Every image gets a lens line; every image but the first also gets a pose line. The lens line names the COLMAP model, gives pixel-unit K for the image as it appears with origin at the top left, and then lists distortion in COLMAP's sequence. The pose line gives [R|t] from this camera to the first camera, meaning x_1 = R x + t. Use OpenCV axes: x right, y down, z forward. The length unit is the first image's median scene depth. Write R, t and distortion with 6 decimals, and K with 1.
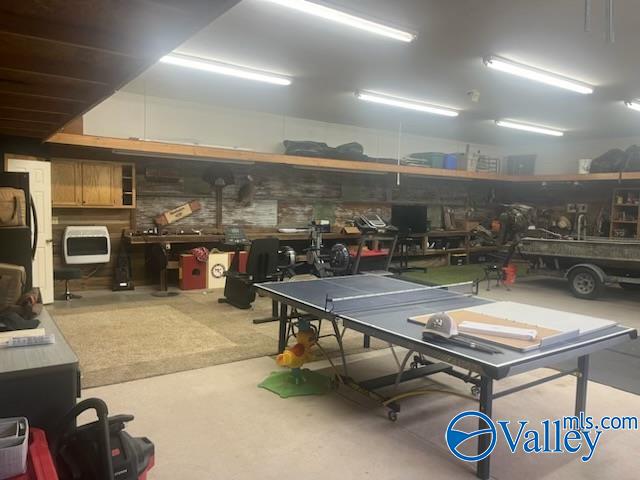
lens RADIAL K [[485.0, 0, 320.0], [0, 485.0, 242.5], [0, 0, 1]] dist [0.014737, -0.002203]
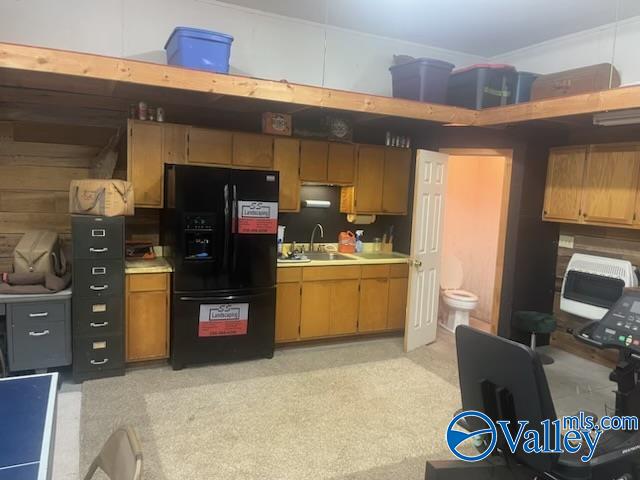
lens RADIAL K [[485.0, 0, 320.0], [0, 485.0, 242.5], [0, 0, 1]] dist [0.014737, -0.002203]
pose [[-0.150749, 0.083080, -0.985075, 0.036476], [-0.131162, 0.985972, 0.103228, -0.015852], [0.979832, 0.144766, -0.137737, 0.177759]]
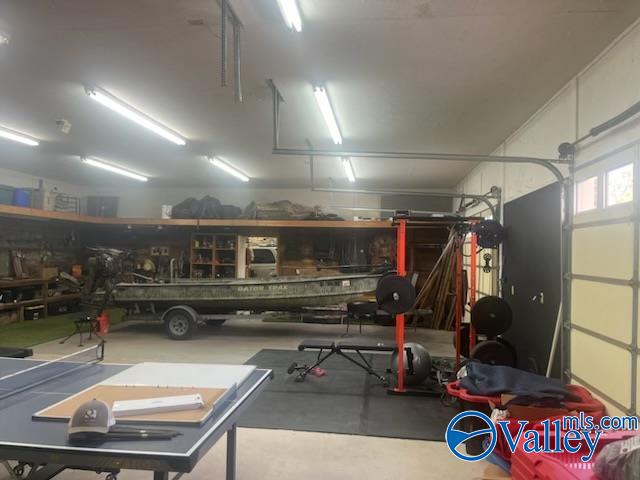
lens RADIAL K [[485.0, 0, 320.0], [0, 485.0, 242.5], [0, 0, 1]] dist [0.014737, -0.002203]
pose [[0.661807, 0.004401, 0.749661, -0.027635], [0.058313, 0.996651, -0.057330, -0.011342], [-0.747403, 0.081656, 0.659334, 0.069065]]
